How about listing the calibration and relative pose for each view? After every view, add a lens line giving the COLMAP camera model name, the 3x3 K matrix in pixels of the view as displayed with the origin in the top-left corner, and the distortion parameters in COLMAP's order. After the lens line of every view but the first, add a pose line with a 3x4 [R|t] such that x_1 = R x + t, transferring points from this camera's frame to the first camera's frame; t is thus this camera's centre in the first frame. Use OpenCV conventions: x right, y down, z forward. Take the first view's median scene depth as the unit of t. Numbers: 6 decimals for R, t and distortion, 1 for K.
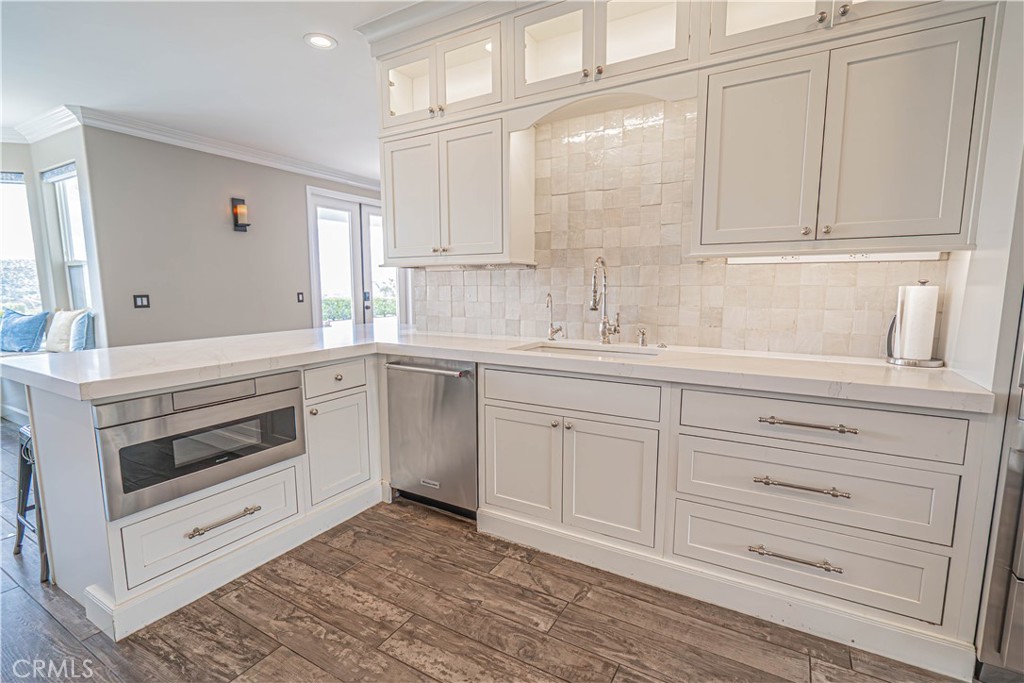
lens RADIAL K [[516.3, 0, 510.6], [0, 516.3, 326.5], [0, 0, 1]] dist [0.014455, -0.000470]
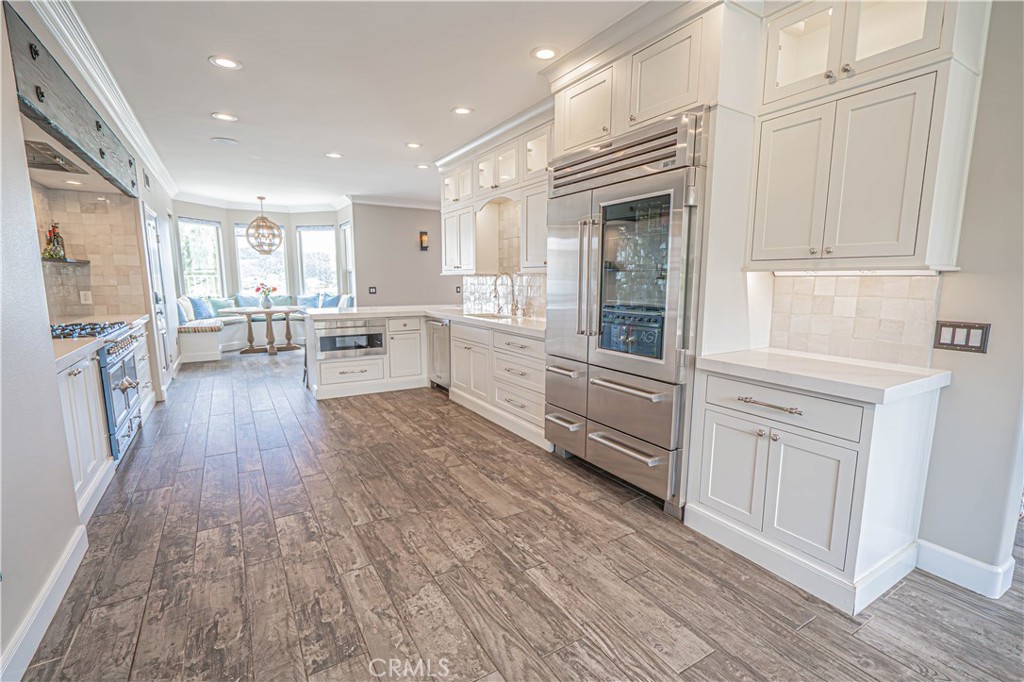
lens RADIAL K [[467.3, 0, 518.6], [0, 467.3, 346.8], [0, 0, 1]] dist [-0.001221, 0.000177]
pose [[0.898348, 0.084006, -0.431178, 0.559138], [-0.067335, 0.996278, 0.053813, 0.029616], [0.434094, -0.019310, 0.900661, -0.348873]]
